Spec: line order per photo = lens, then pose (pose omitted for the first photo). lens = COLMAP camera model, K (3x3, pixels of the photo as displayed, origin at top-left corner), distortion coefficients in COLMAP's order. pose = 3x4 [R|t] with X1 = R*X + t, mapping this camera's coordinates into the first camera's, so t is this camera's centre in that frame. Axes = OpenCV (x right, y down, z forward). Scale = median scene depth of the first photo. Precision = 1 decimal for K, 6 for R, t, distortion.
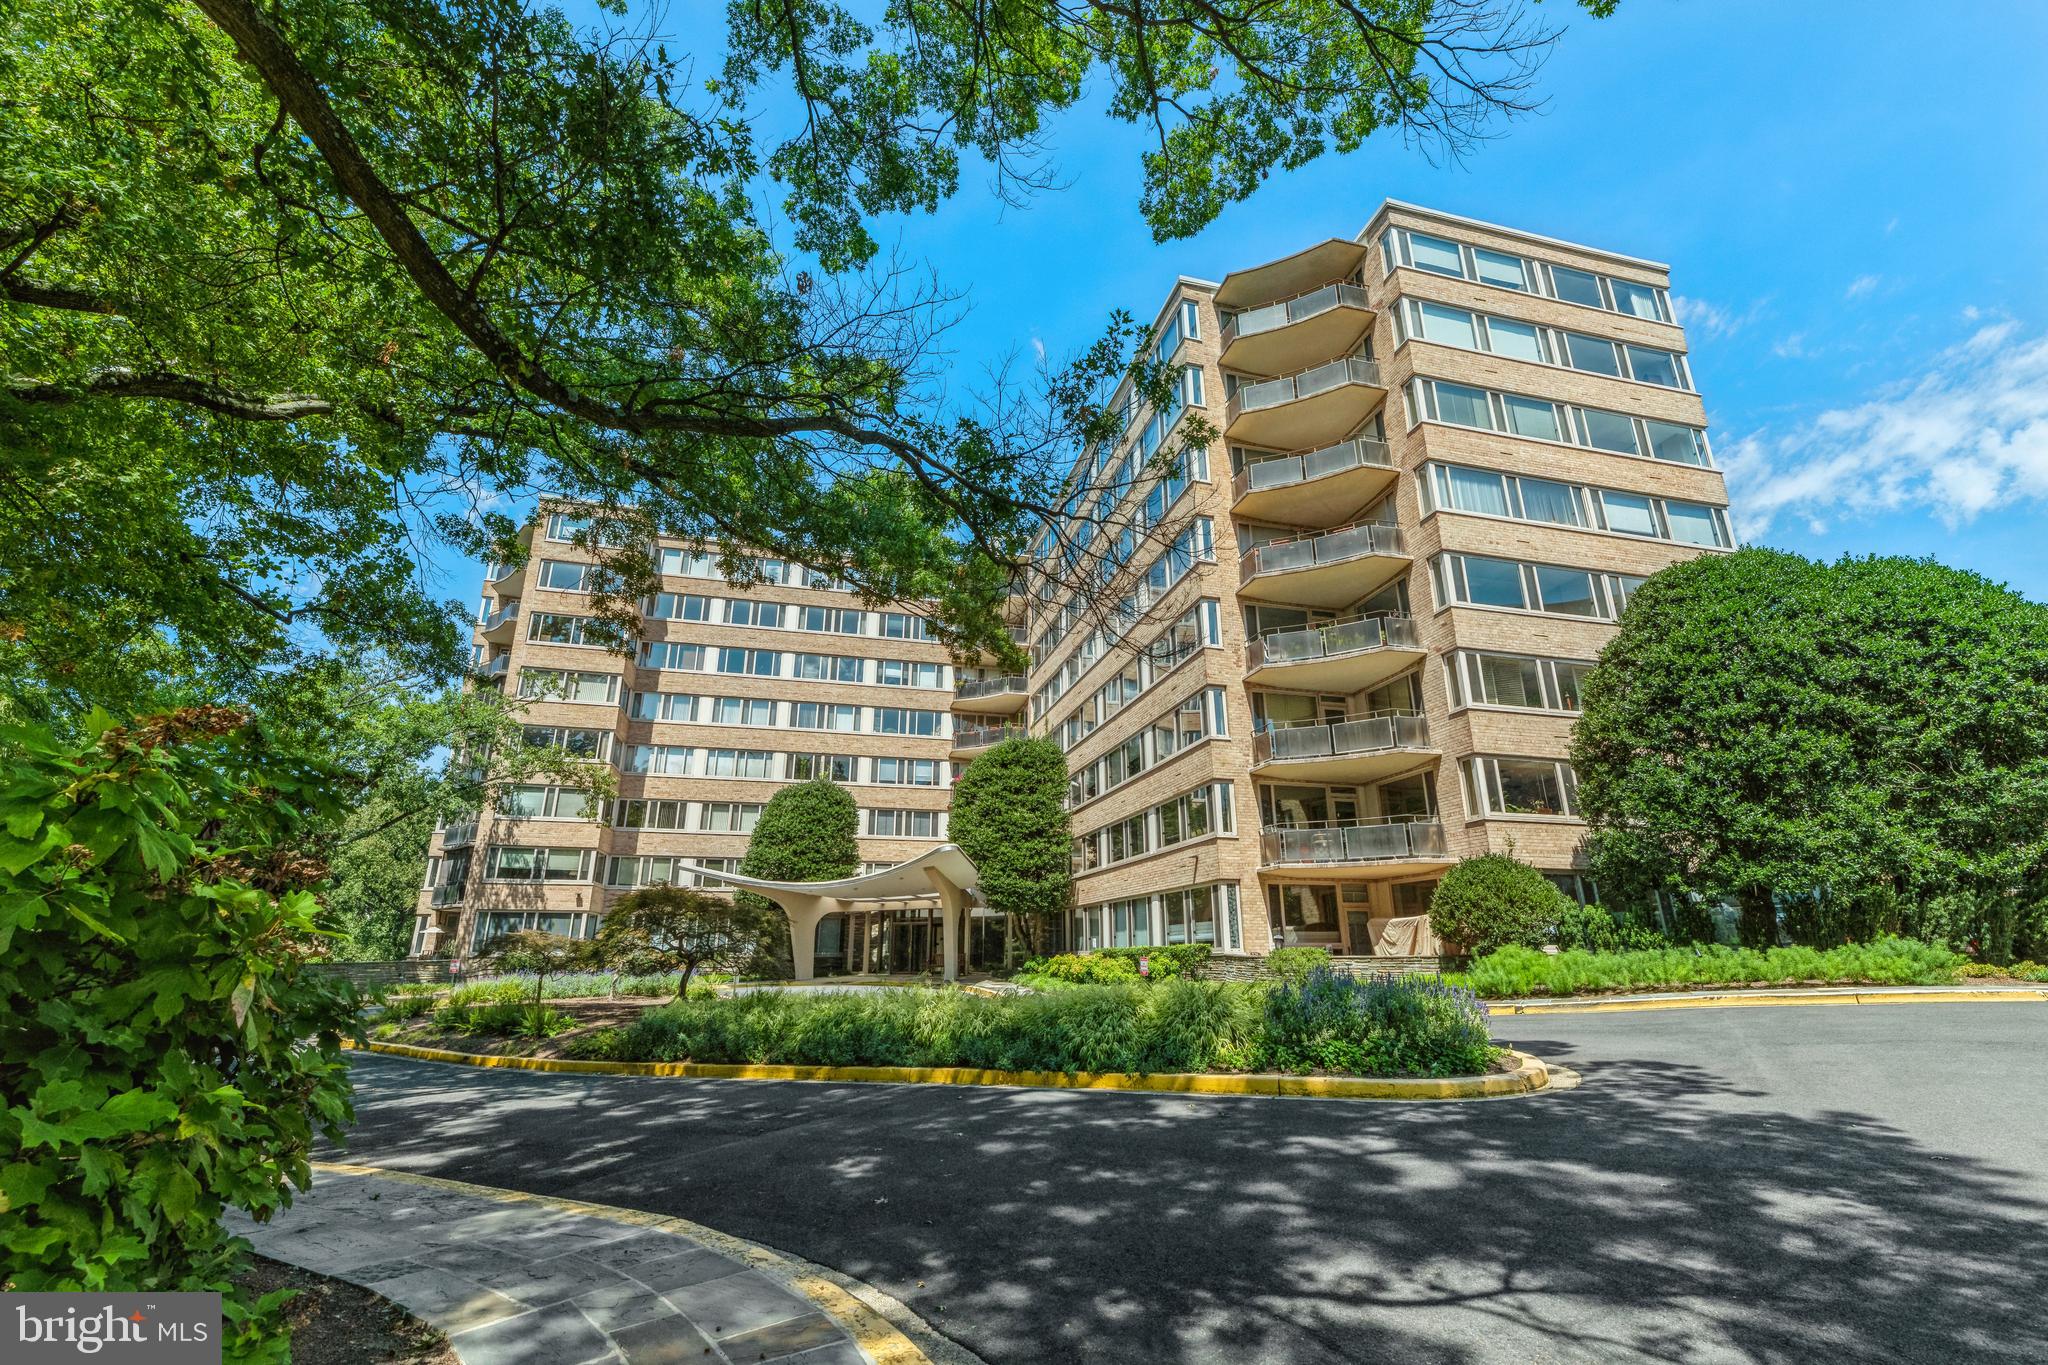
lens RADIAL K [[843.1, 0, 1029.7], [0, 843.1, 670.0], [0, 0, 1]] dist [-0.000326, -0.000258]
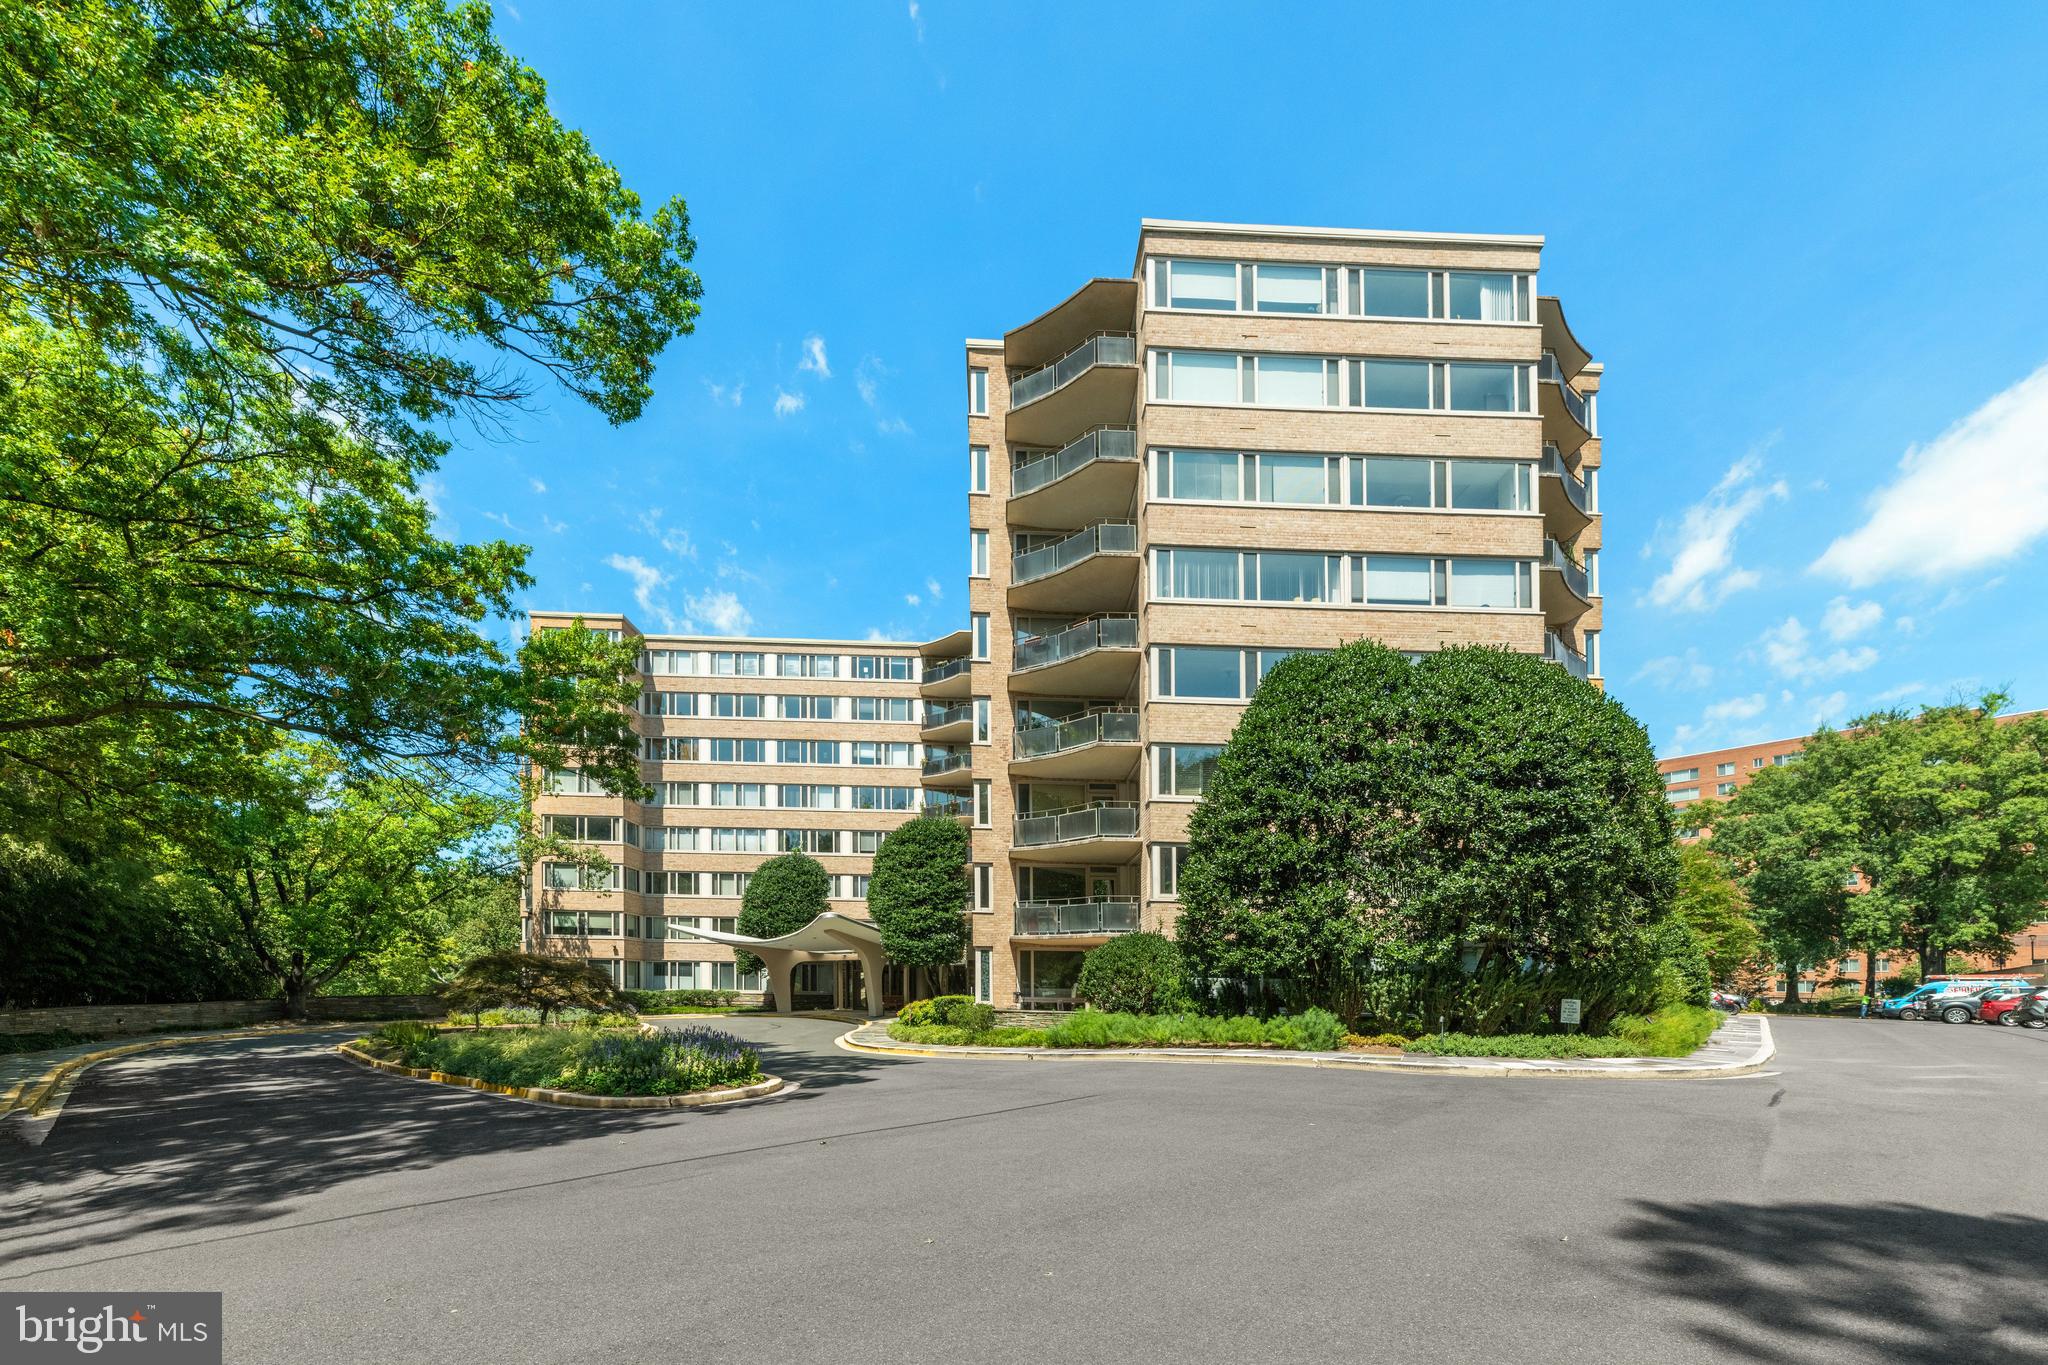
lens RADIAL K [[817.9, 0, 1056.1], [0, 817.9, 967.5], [0, 0, 1]] dist [-0.002050, -0.000201]
pose [[0.979322, 0.014354, -0.201796, 0.390400], [0.046564, 0.954705, 0.293888, -0.042056], [0.196874, -0.297207, 0.934296, -0.054860]]
